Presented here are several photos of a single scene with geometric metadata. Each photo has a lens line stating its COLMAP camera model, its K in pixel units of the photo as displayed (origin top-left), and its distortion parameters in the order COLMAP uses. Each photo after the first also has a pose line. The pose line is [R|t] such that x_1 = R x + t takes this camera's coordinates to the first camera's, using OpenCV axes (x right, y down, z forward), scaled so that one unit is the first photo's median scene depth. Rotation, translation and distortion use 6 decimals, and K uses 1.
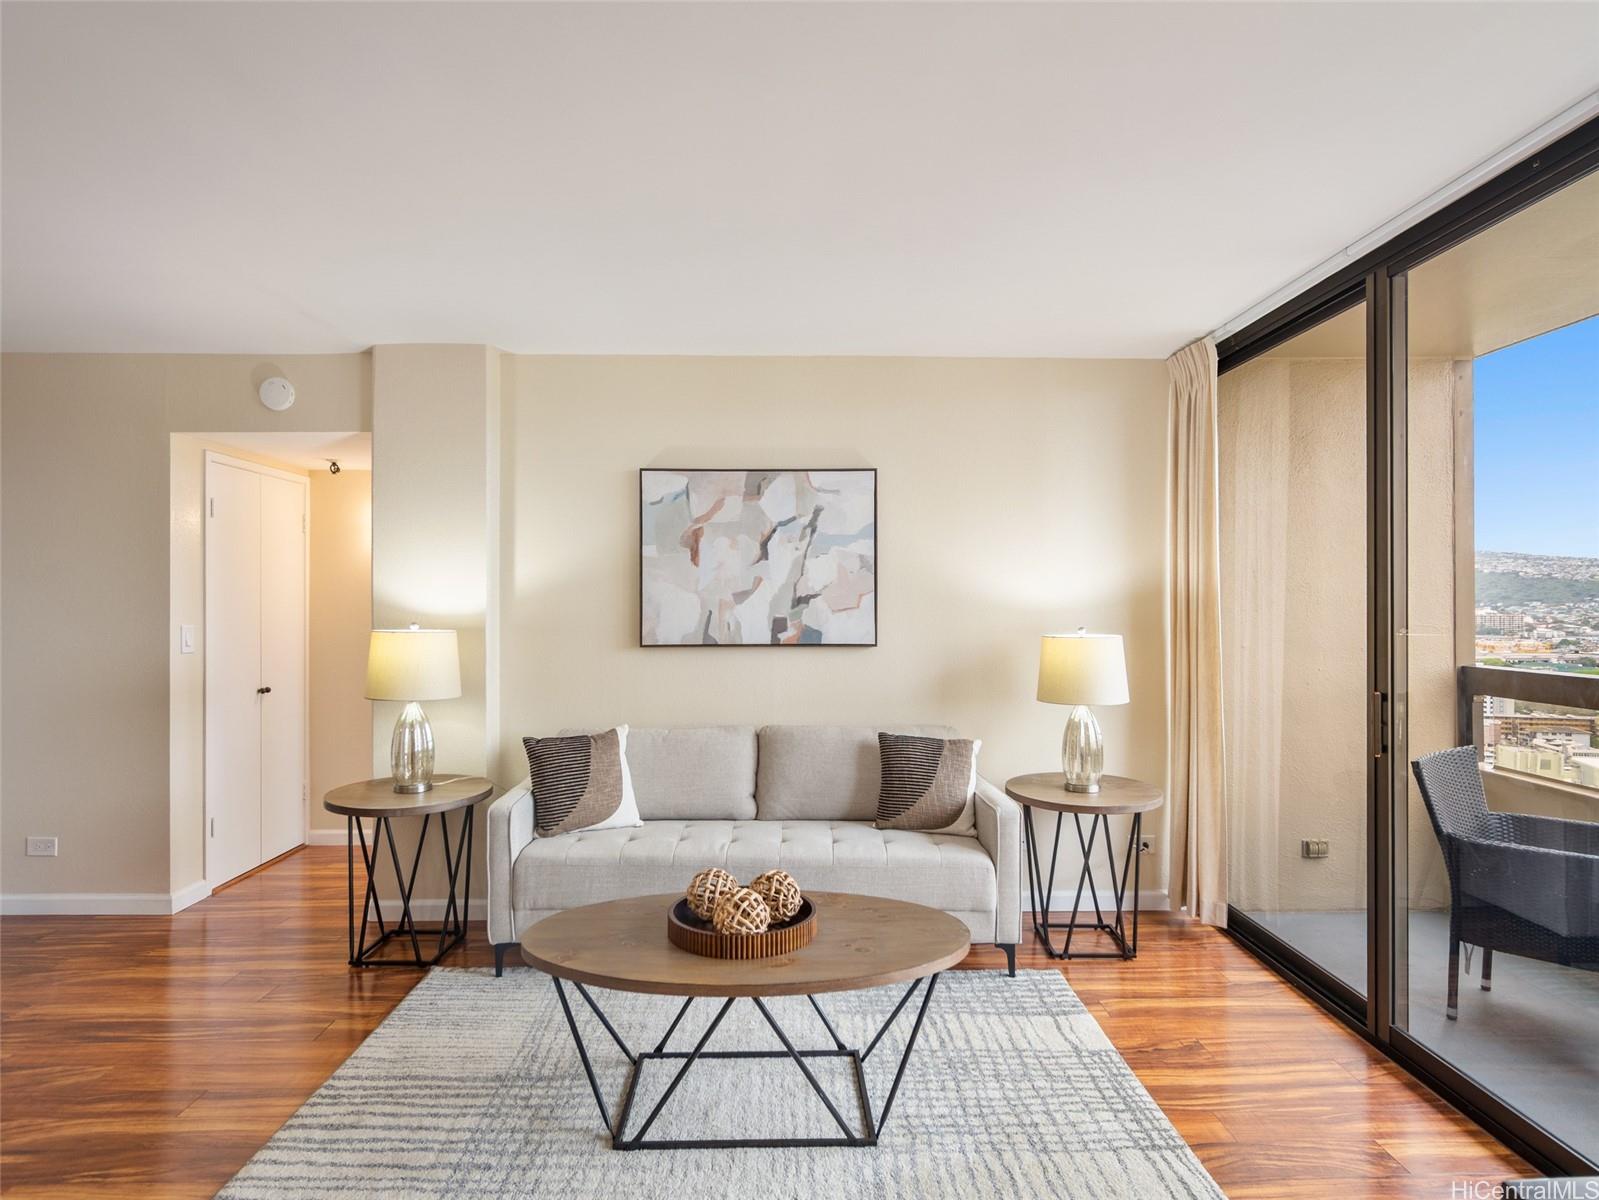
lens RADIAL K [[888.4, 0, 798.3], [0, 888.4, 596.9], [0, 0, 1]] dist [-0.001805, 0.000508]
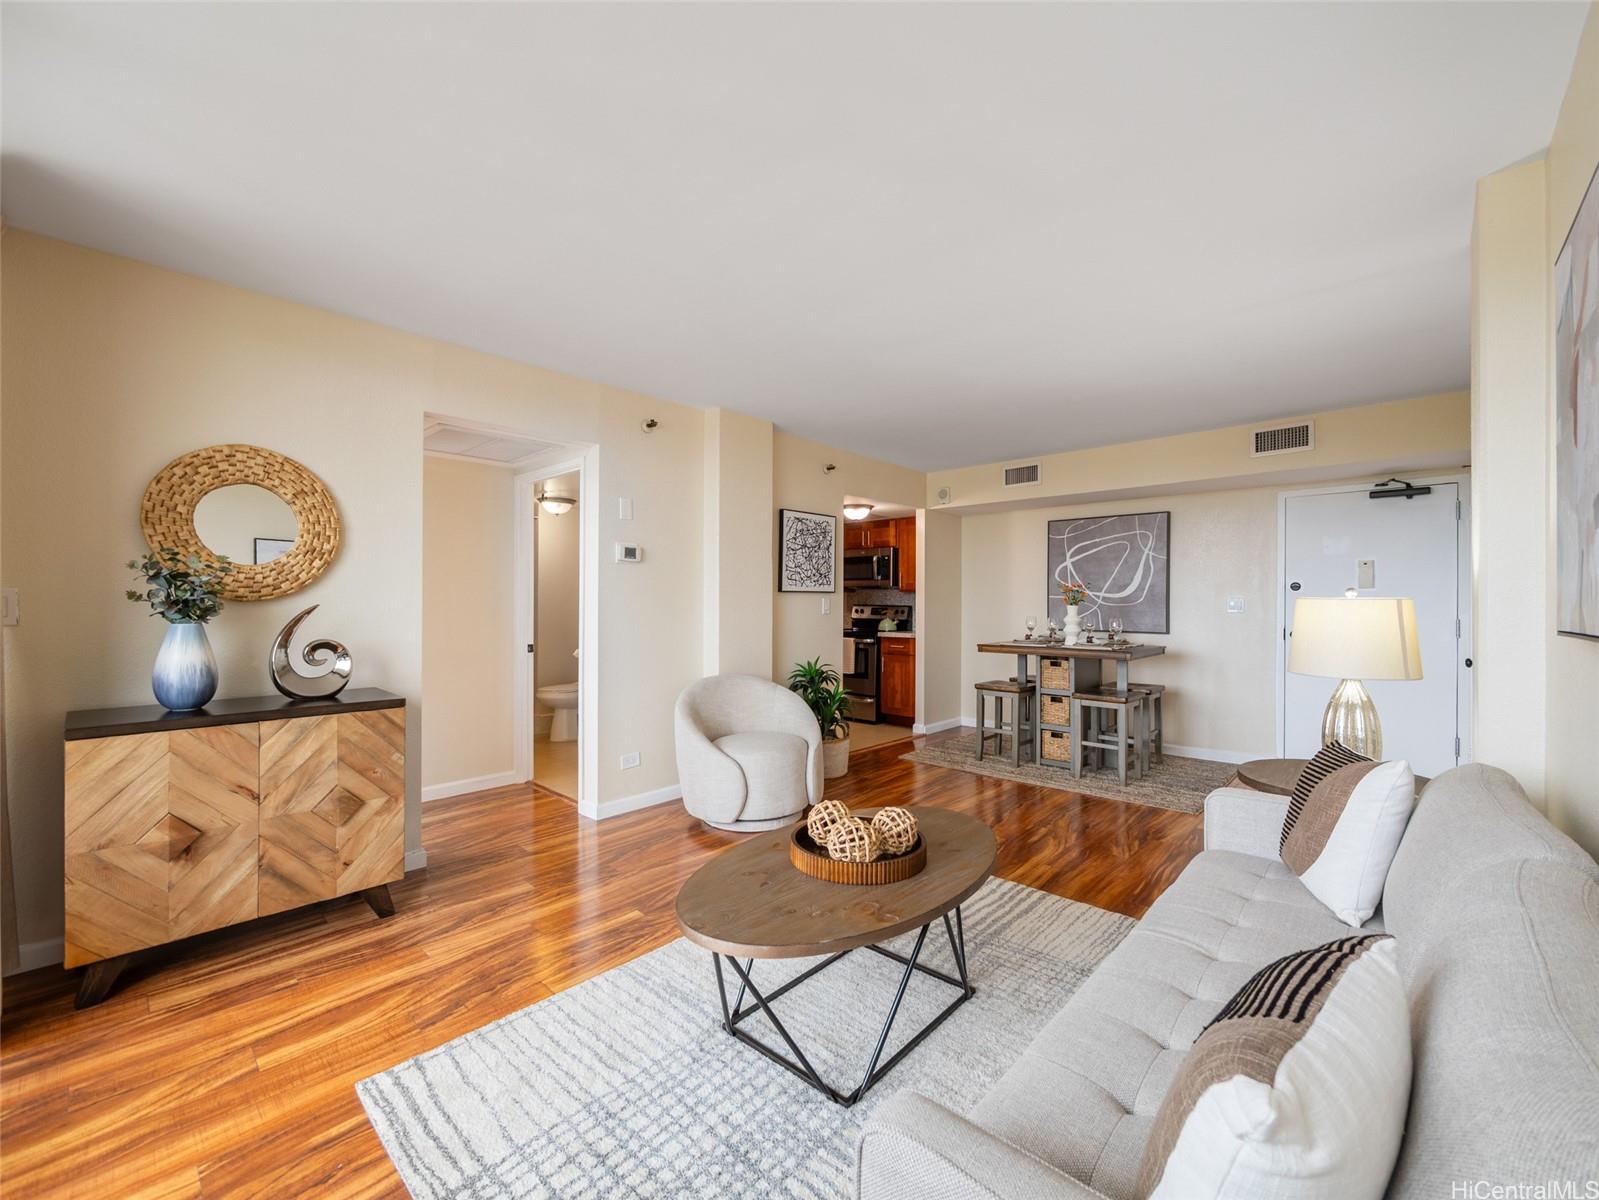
lens RADIAL K [[665.0, 0, 793.5], [0, 665.0, 608.0], [0, 0, 1]] dist [-0.003859, 0.000043]
pose [[-0.700693, 0.002861, -0.713457, 0.362916], [0.004088, 0.999992, -0.000005, 0.042185], [0.713451, -0.002921, -0.700699, 0.951821]]
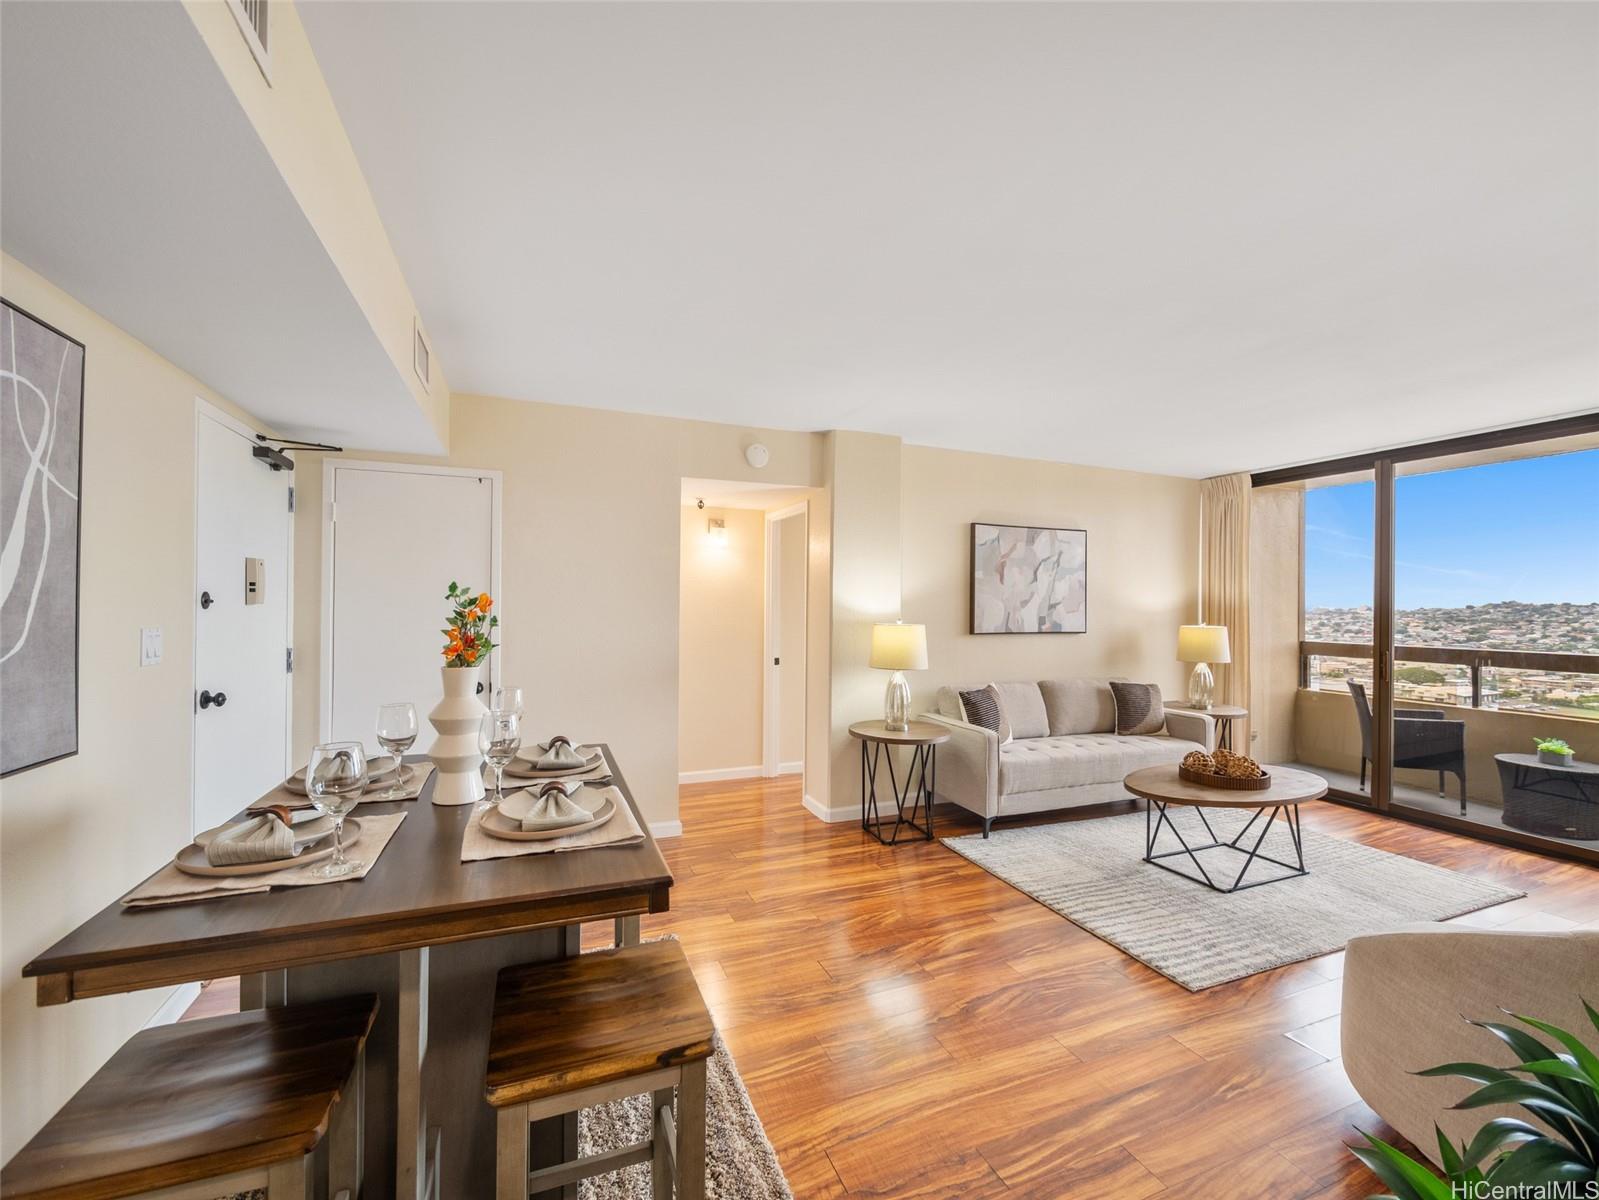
lens RADIAL K [[665.0, 0, 801.9], [0, 665.0, 597.9], [0, 0, 1]] dist [-0.003859, 0.000043]
pose [[0.932927, 0.013179, 0.359823, -0.897761], [-0.012479, 0.999913, -0.004268, -0.000393], [-0.359848, -0.000508, 0.933011, -0.006014]]
